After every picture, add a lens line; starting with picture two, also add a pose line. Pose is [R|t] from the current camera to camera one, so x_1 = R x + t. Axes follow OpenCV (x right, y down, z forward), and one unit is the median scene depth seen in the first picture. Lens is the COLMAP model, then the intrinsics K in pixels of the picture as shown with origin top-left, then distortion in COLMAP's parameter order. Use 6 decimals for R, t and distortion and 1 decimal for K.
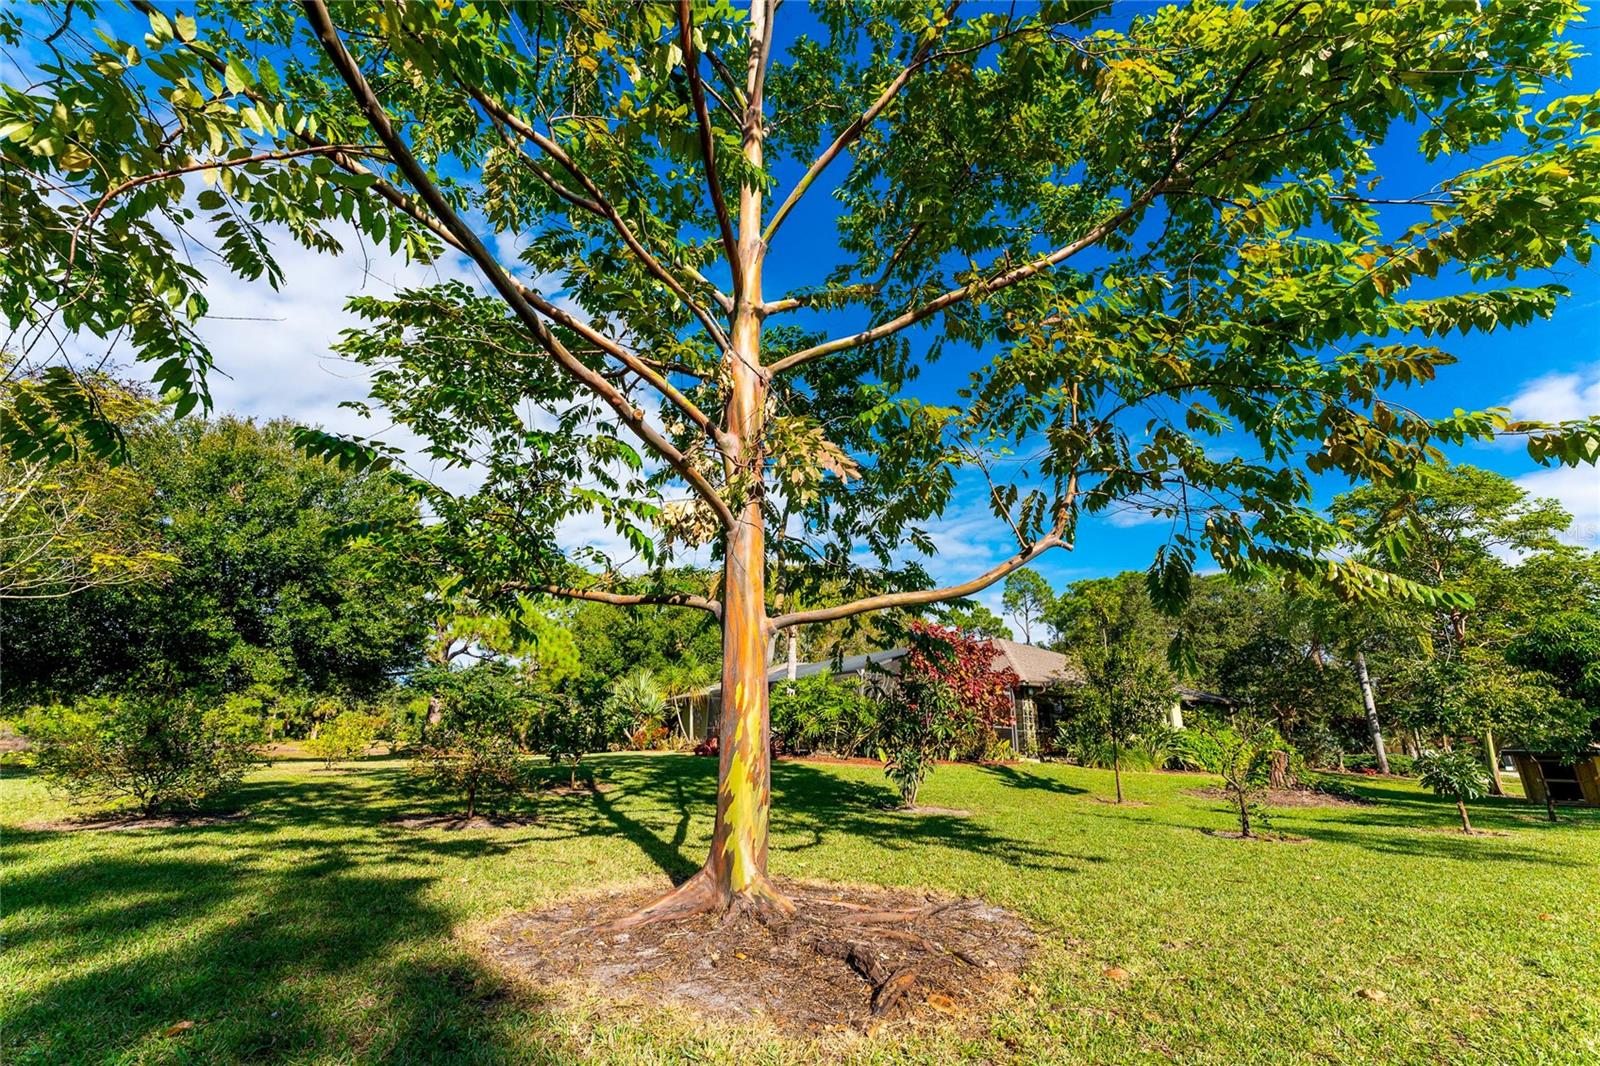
lens RADIAL K [[645.8, 0, 806.9], [0, 645.8, 535.0], [0, 0, 1]] dist [0.001768, 0.000104]
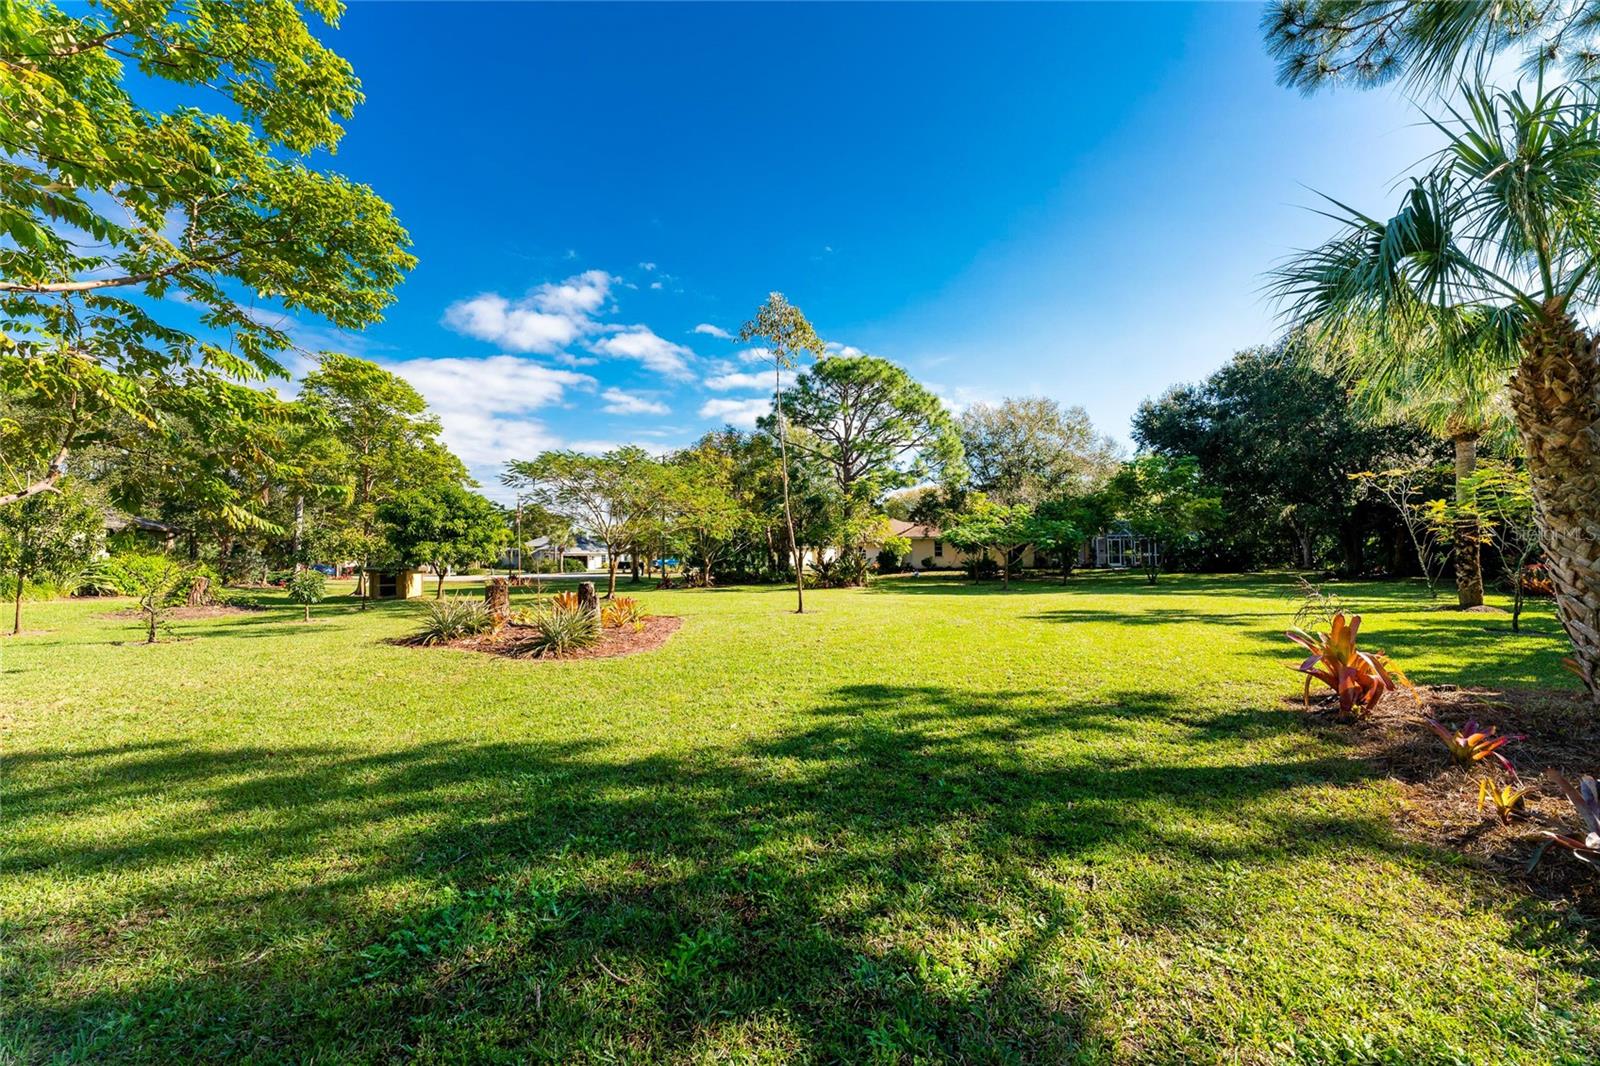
lens RADIAL K [[645.8, 0, 806.9], [0, 645.8, 535.0], [0, 0, 1]] dist [0.001768, 0.000104]
pose [[0.229878, 0.012028, 0.973145, -0.239395], [-0.284140, 0.957187, 0.055289, -0.158307], [-0.930817, -0.289219, 0.223454, -0.376034]]
